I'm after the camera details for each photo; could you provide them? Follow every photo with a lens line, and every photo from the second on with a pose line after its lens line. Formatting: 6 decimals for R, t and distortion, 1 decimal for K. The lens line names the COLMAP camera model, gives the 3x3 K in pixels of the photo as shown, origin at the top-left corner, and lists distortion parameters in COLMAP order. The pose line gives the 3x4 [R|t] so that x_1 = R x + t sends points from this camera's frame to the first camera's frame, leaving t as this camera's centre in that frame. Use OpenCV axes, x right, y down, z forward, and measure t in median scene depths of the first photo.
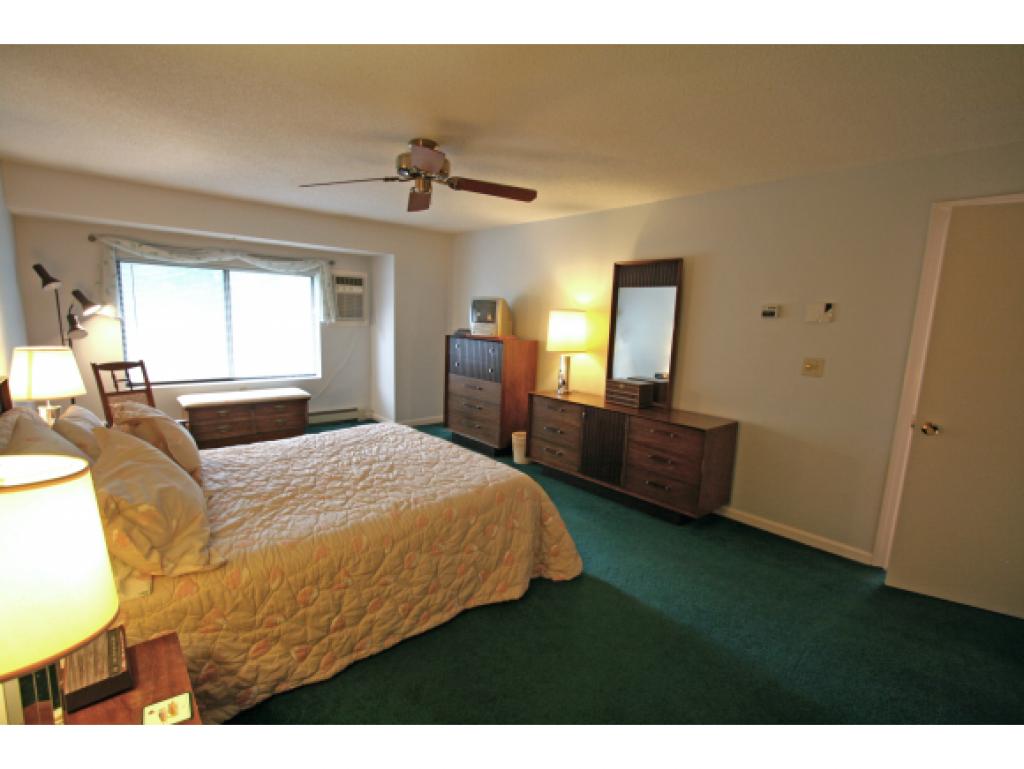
lens RADIAL K [[475.1, 0, 509.0], [0, 475.1, 387.5], [0, 0, 1]] dist [-0.015500, 0.001546]
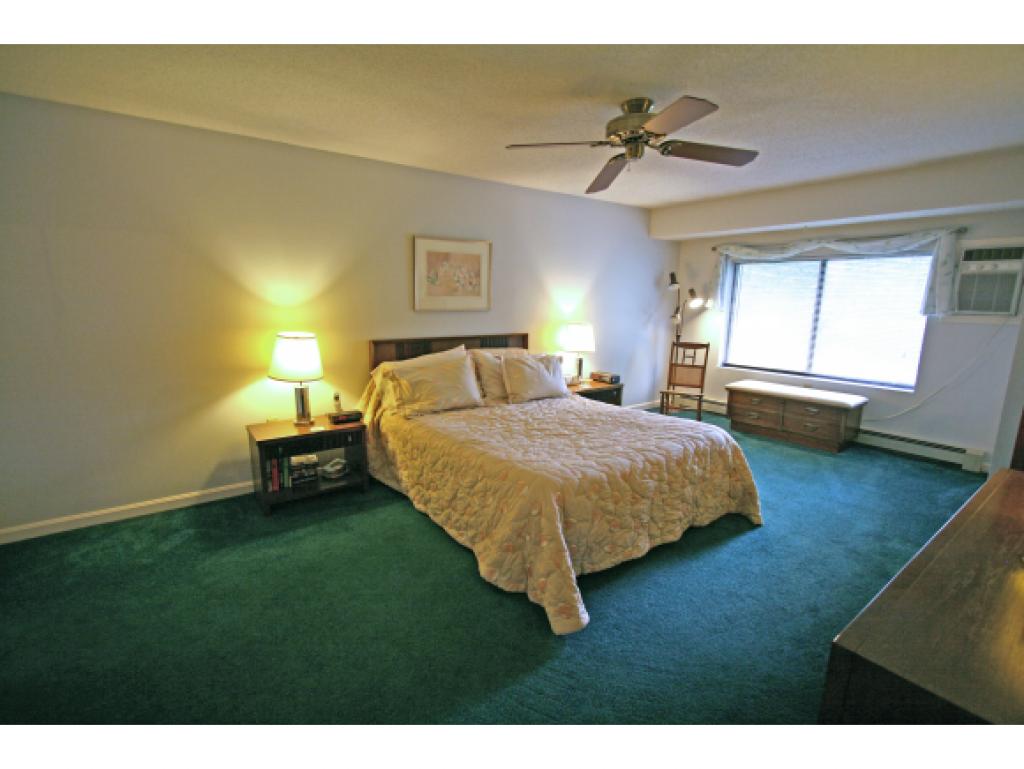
lens RADIAL K [[475.1, 0, 508.1], [0, 475.1, 387.8], [0, 0, 1]] dist [-0.015500, 0.001546]
pose [[-0.090428, 0.148214, -0.984812, 0.479590], [-0.160416, 0.973783, 0.161284, -0.055525], [0.982898, 0.172565, -0.064281, 0.538630]]
